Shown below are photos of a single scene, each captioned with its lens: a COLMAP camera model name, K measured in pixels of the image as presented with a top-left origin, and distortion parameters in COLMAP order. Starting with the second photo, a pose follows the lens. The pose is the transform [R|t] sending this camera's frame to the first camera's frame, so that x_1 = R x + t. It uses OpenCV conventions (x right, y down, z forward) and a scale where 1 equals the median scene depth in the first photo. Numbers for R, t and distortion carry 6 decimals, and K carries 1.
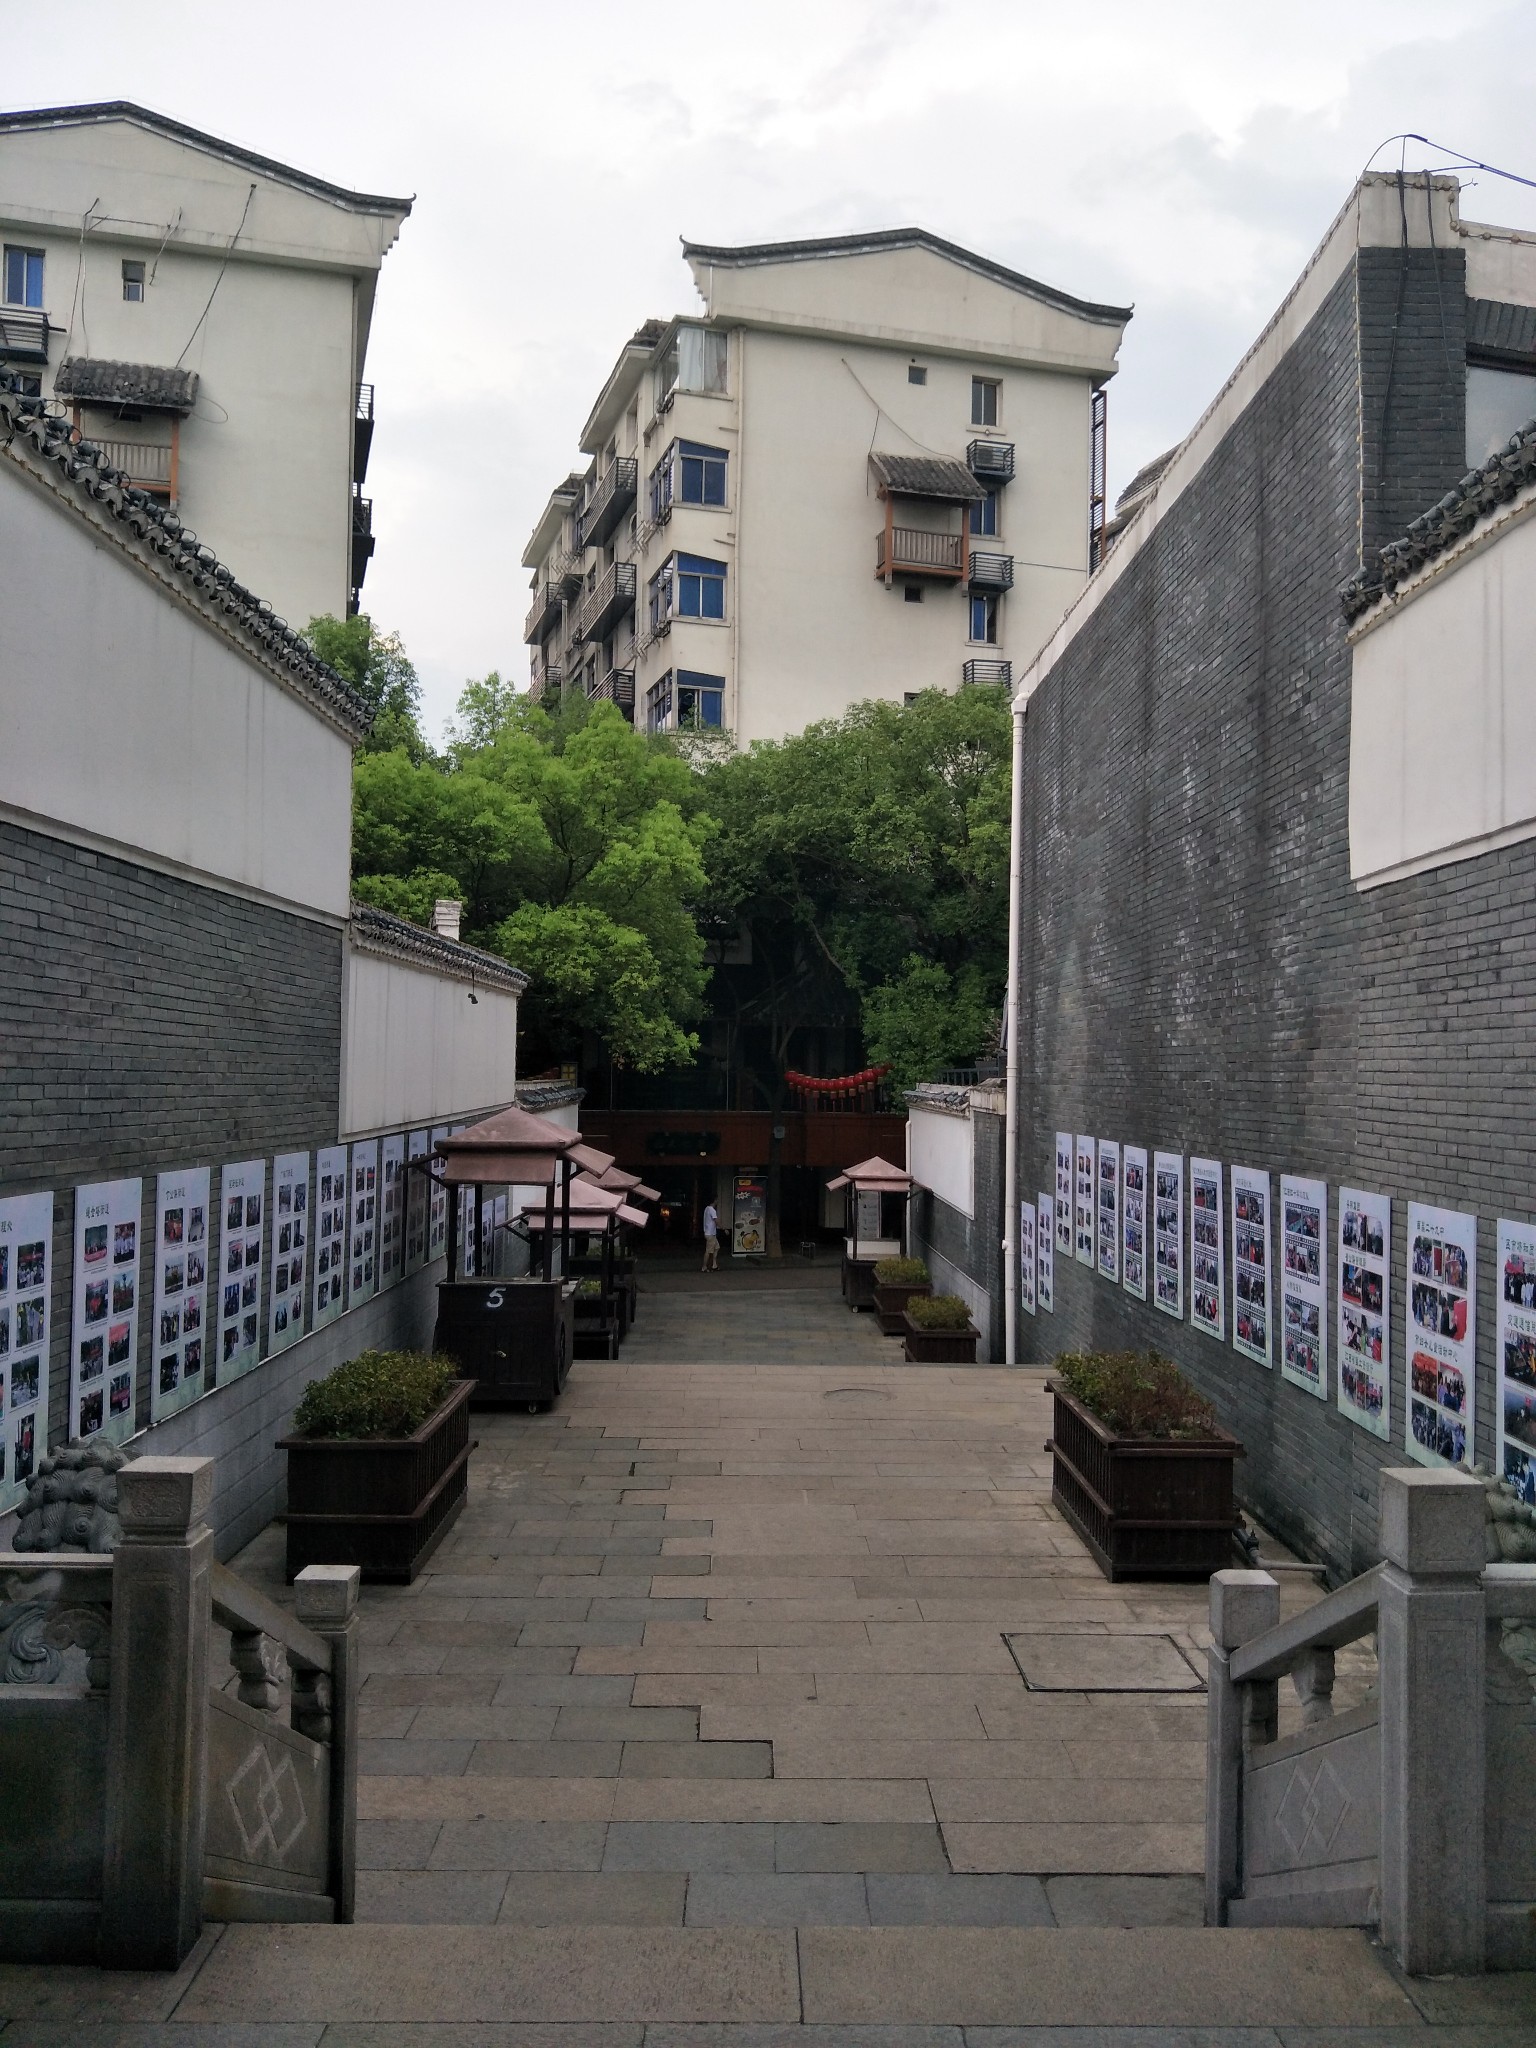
lens RADIAL K [[1738.3, 0, 767.1], [0, 1738.3, 978.7], [0, 0, 1]] dist [0.228759, -0.602449]
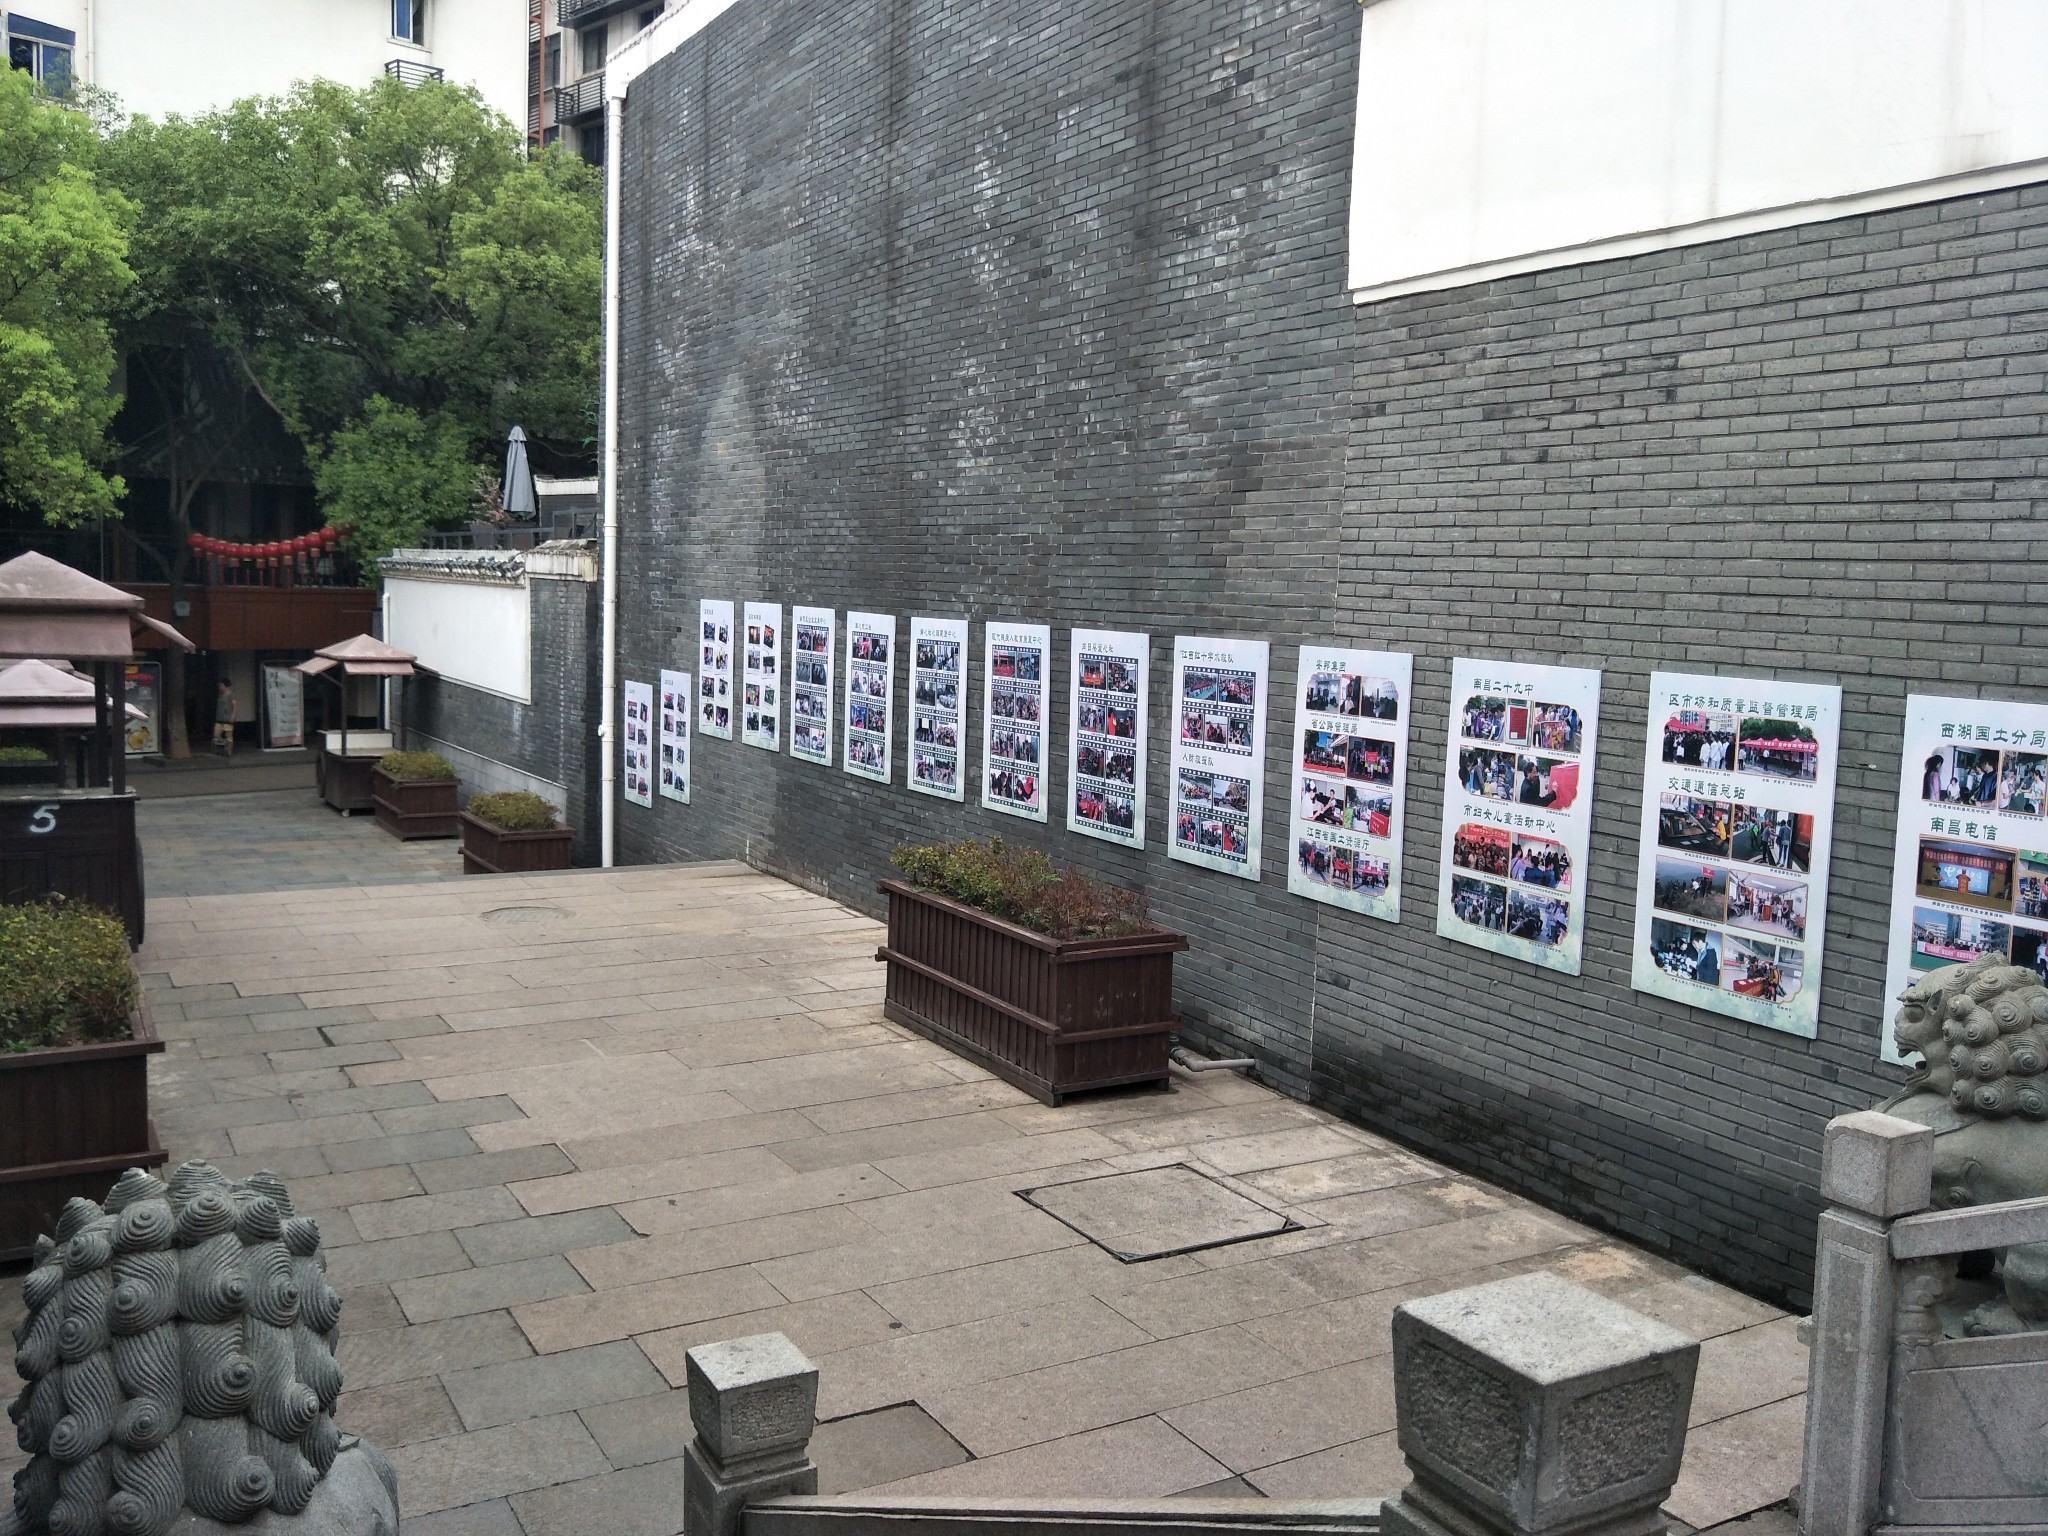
lens RADIAL K [[1775.4, 0, 1022.9], [0, 1775.4, 716.3], [0, 0, 1]] dist [0.061470, -0.122146]
pose [[0.875120, -0.022261, 0.483393, -0.181183], [-0.046774, 0.990372, 0.130287, 0.034286], [-0.481640, -0.136627, 0.865654, 0.231869]]
